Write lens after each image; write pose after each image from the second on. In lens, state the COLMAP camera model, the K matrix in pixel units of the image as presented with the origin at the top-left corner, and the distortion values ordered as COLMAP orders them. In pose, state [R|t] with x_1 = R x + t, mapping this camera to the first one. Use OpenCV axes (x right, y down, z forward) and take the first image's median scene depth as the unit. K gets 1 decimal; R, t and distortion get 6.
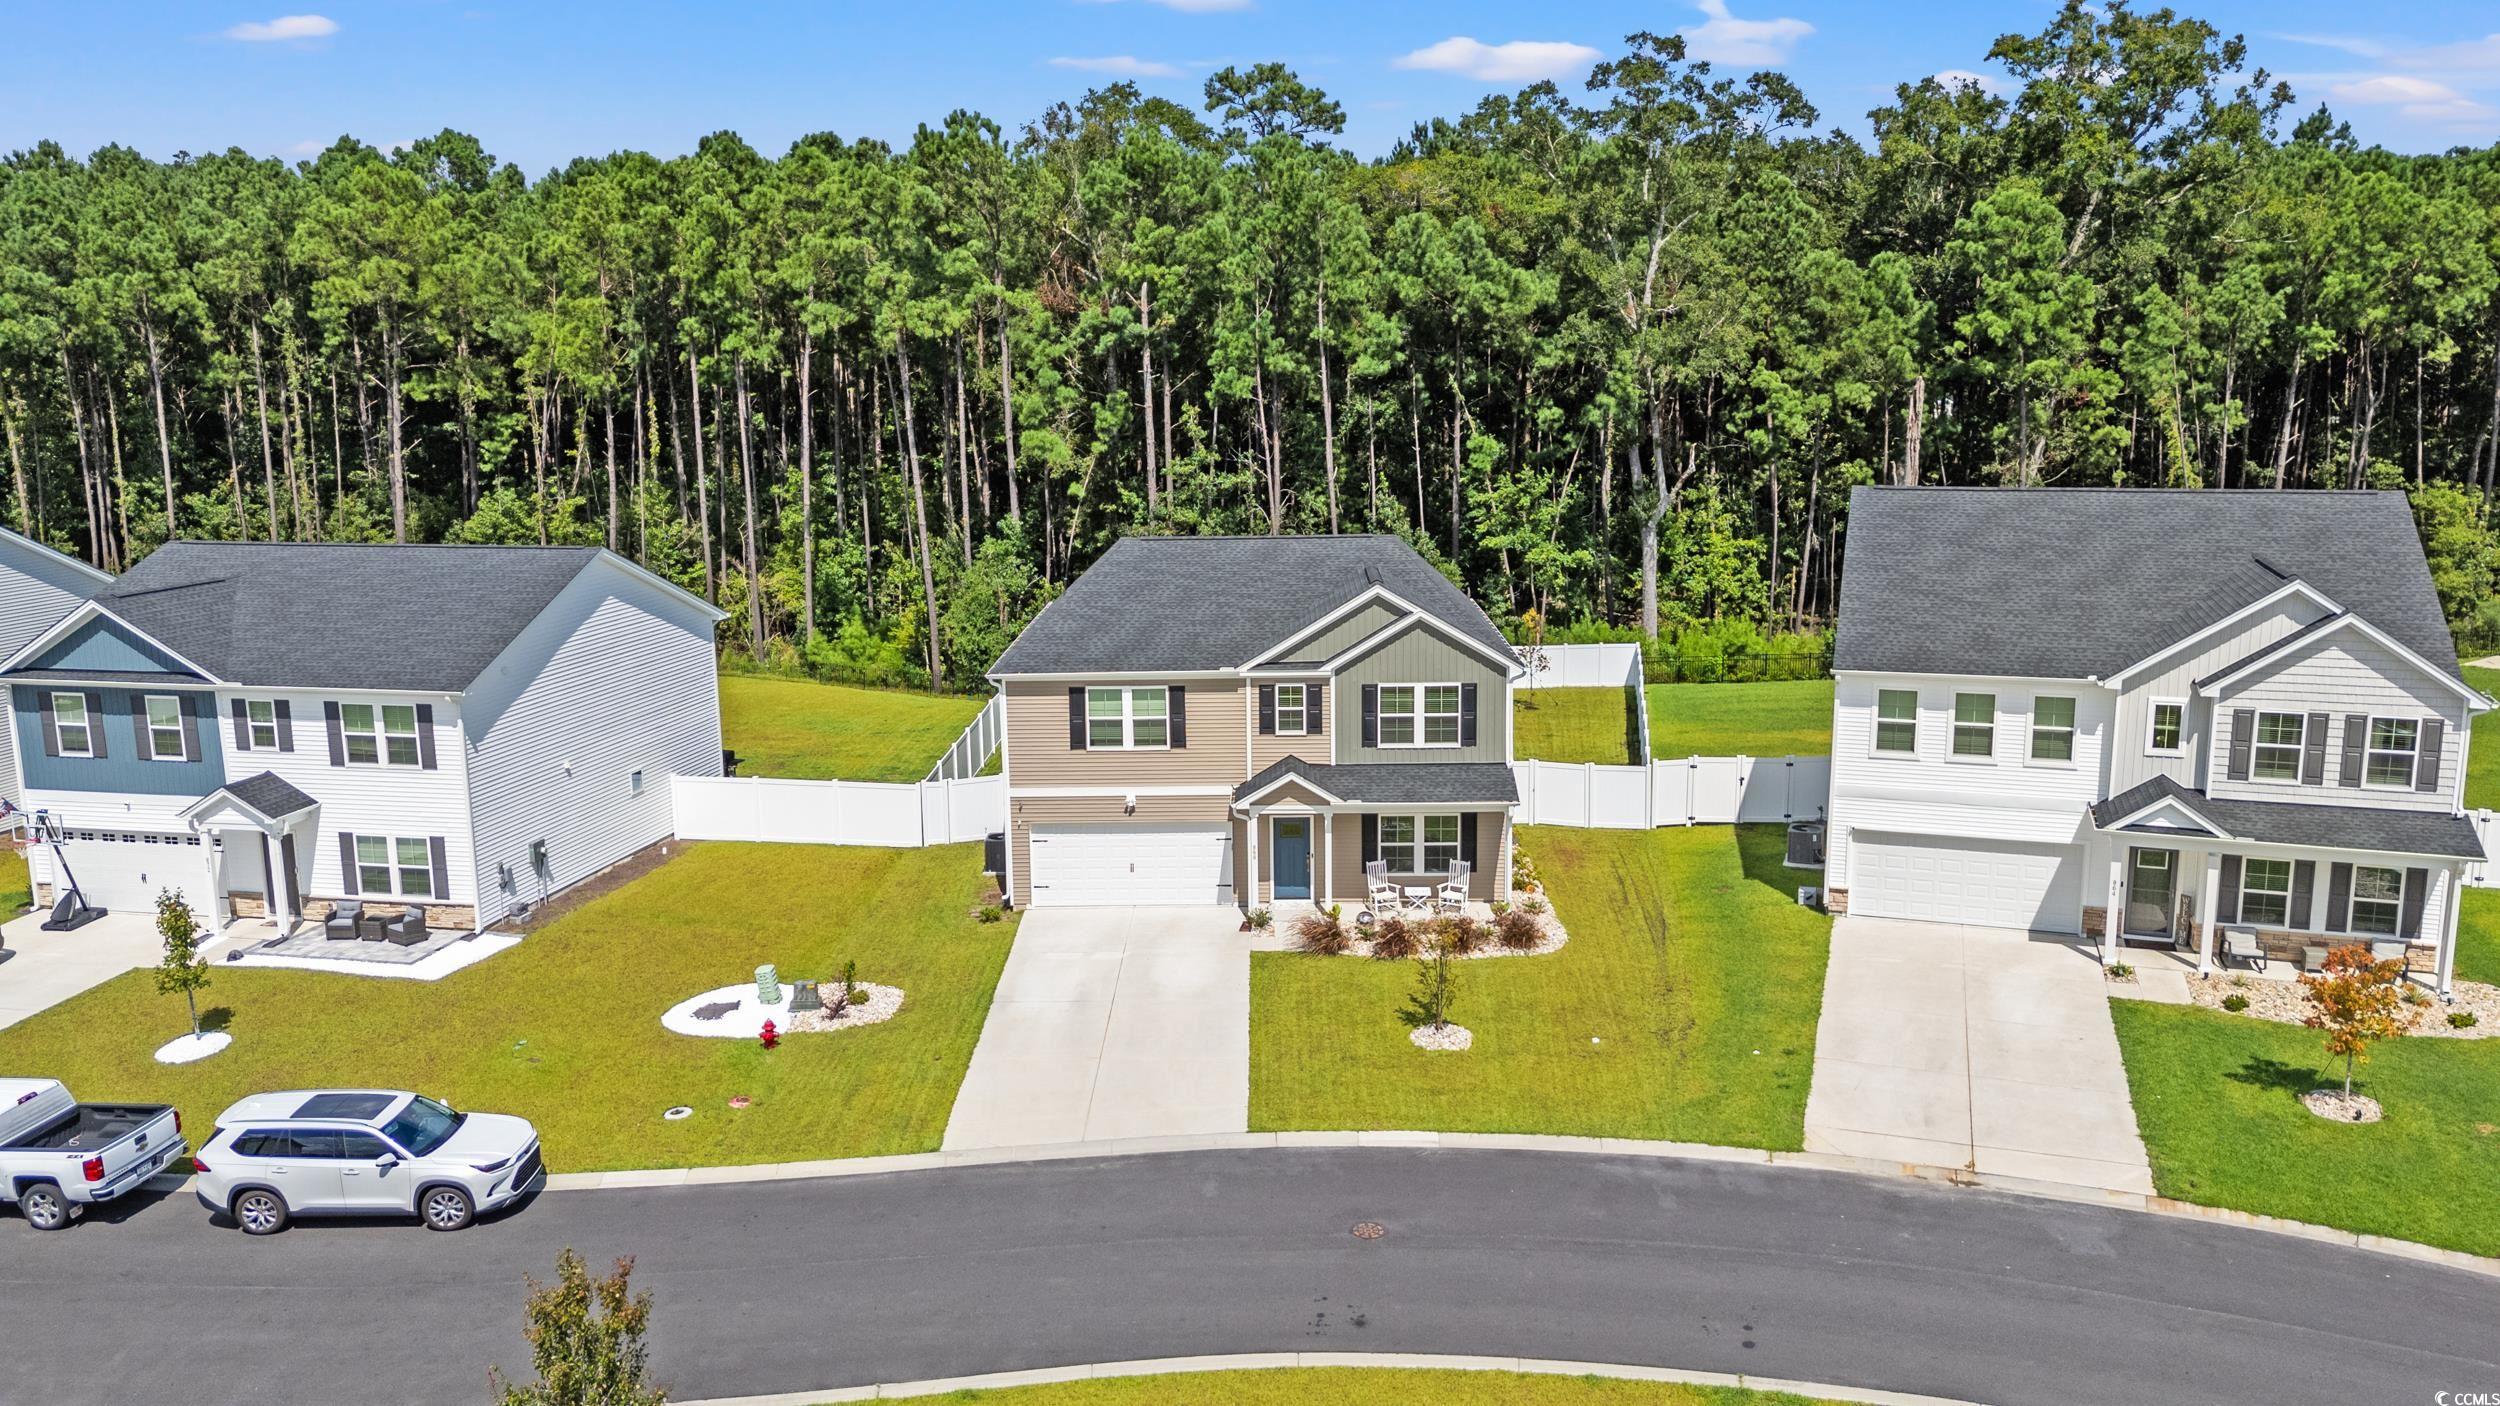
lens RADIAL K [[1834.4, 0, 1250.0], [0, 1834.4, 703.0], [0, 0, 1]] dist [0.064344, -0.047064]
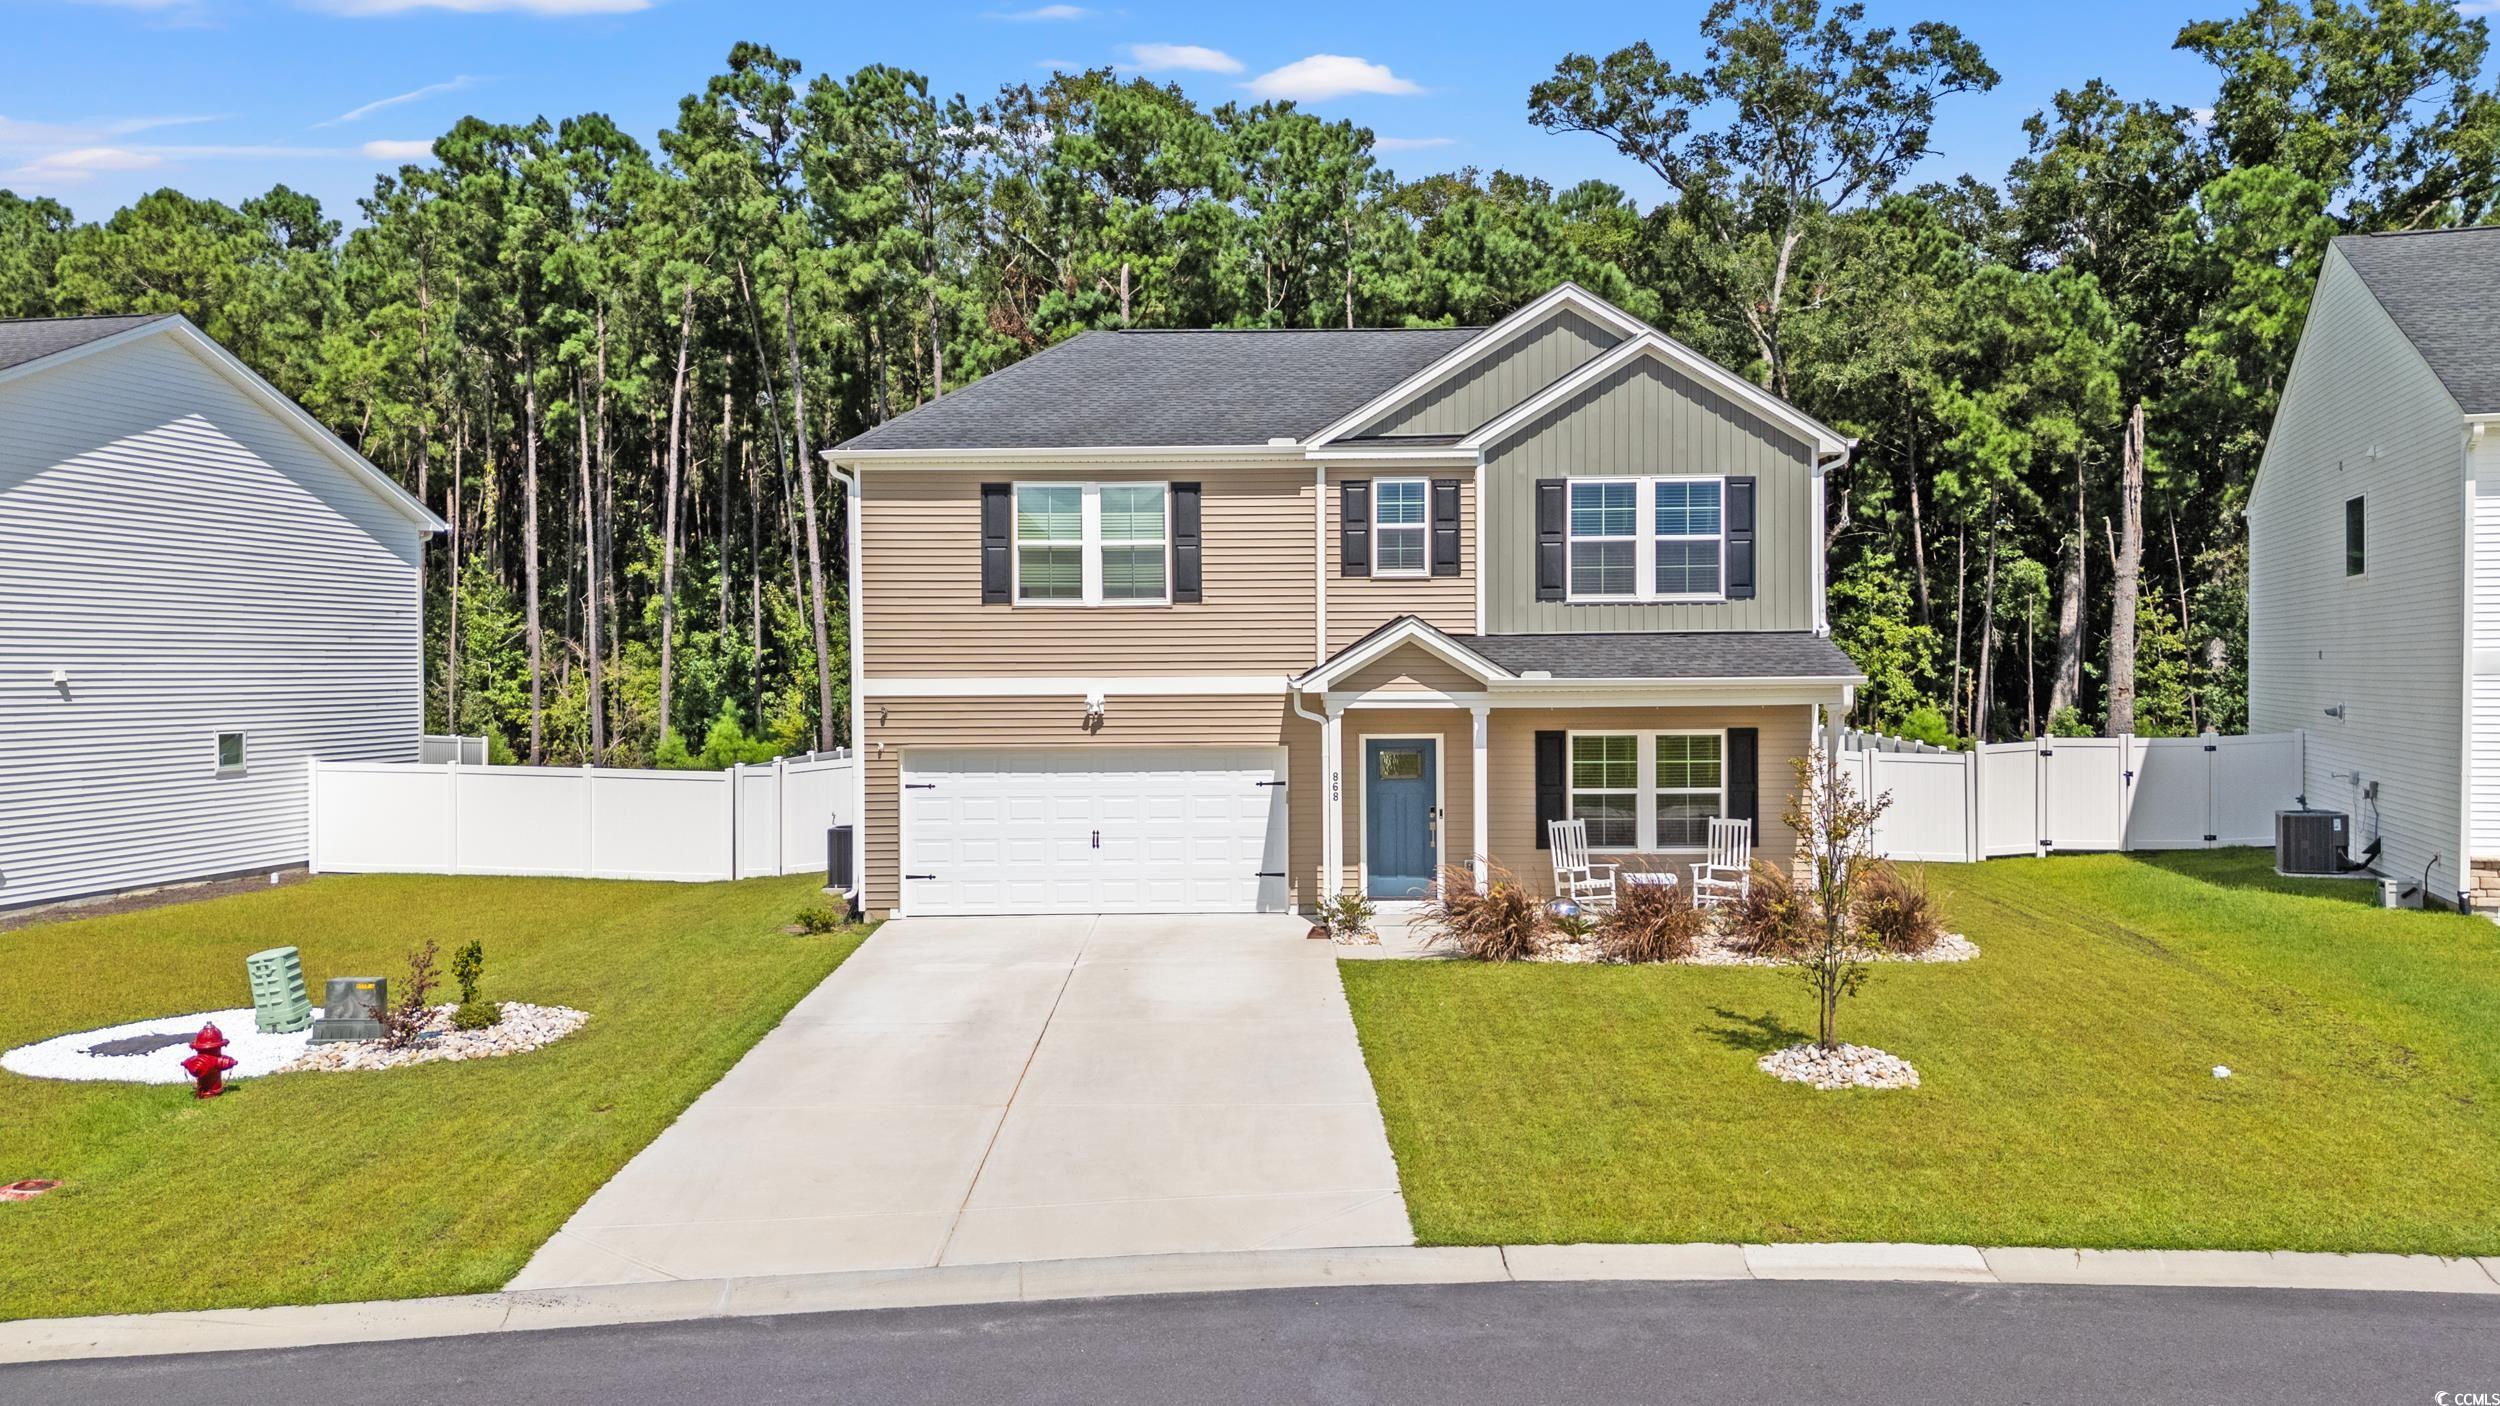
lens RADIAL K [[1900.9, 0, 1250.0], [0, 1900.9, 703.0], [0, 0, 1]] dist [0.049943, -0.039121]
pose [[0.999896, 0.004896, 0.013542, -0.028416], [-0.002646, 0.986887, -0.161392, 0.141559], [-0.014154, 0.161340, 0.986797, 0.468295]]
